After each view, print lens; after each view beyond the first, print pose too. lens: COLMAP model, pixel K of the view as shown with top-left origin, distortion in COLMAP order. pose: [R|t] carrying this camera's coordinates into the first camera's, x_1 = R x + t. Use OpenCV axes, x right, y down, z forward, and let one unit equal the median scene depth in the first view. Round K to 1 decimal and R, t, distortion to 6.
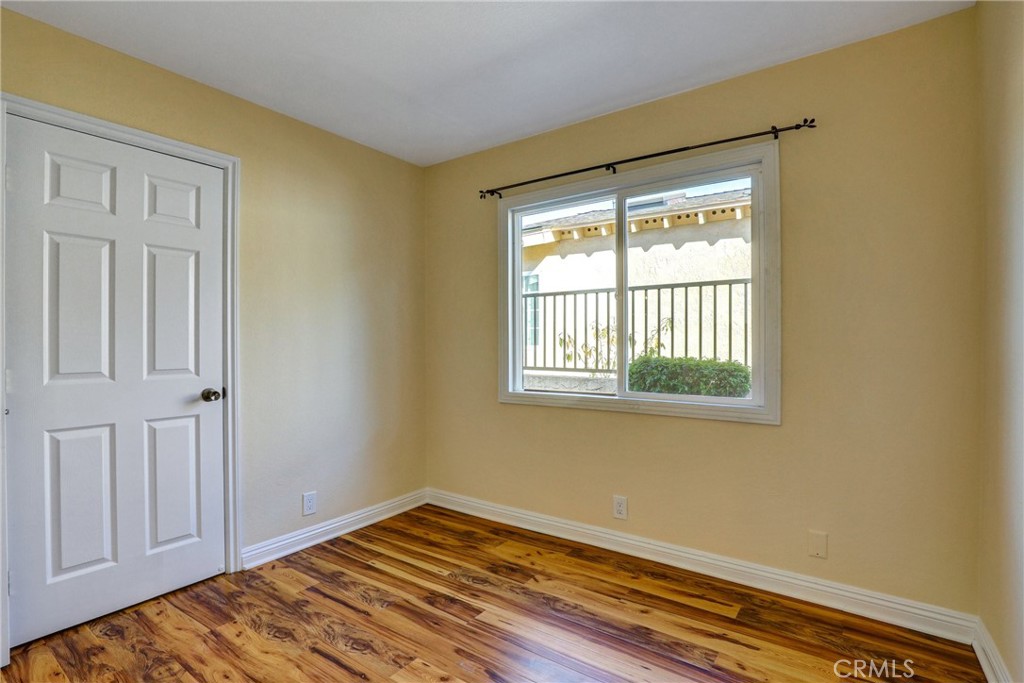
lens RADIAL K [[486.7, 0, 509.5], [0, 486.7, 345.2], [0, 0, 1]] dist [-0.029341, 0.008518]
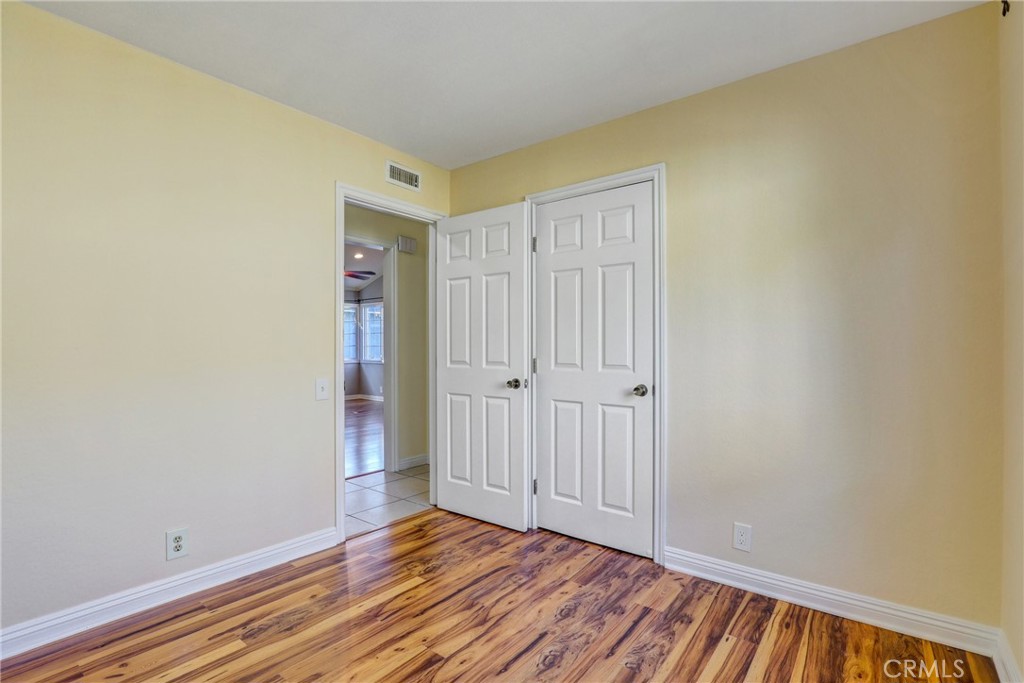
lens RADIAL K [[486.7, 0, 505.9], [0, 486.7, 346.9], [0, 0, 1]] dist [-0.029341, 0.008518]
pose [[-0.039098, 0.006169, -0.999216, 0.492337], [-0.005391, 0.999965, 0.006385, -0.001461], [0.999221, 0.005637, -0.039063, 0.724853]]
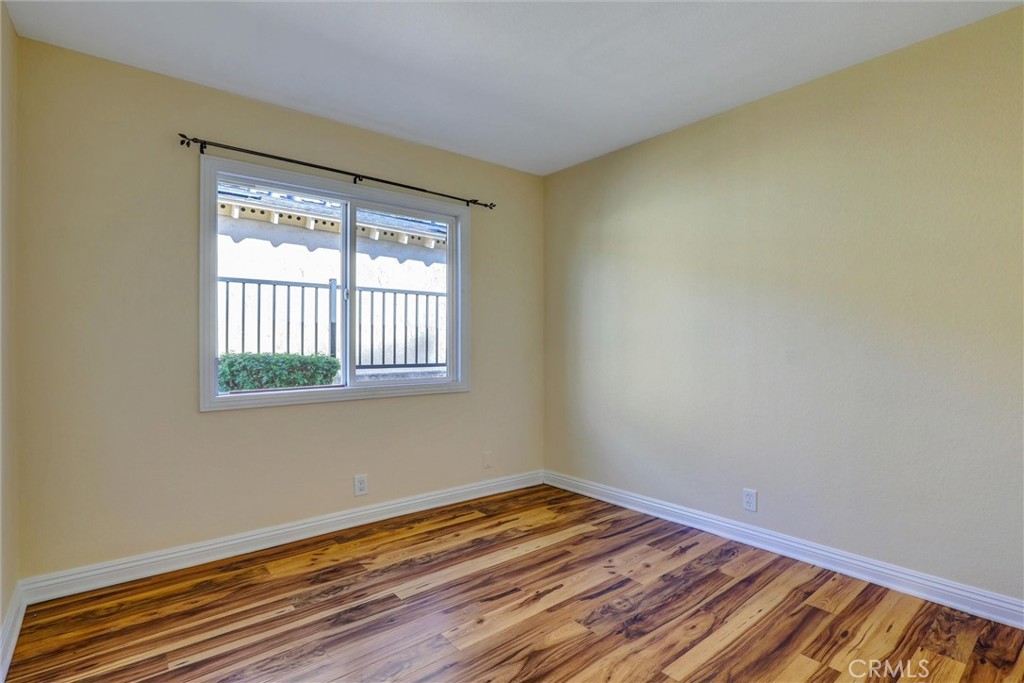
lens RADIAL K [[486.7, 0, 508.9], [0, 486.7, 338.2], [0, 0, 1]] dist [-0.029341, 0.008518]
pose [[0.280850, 0.010410, 0.959695, -0.820432], [0.005222, 0.999910, -0.012375, 0.015518], [-0.959737, 0.008487, 0.280770, 0.395276]]
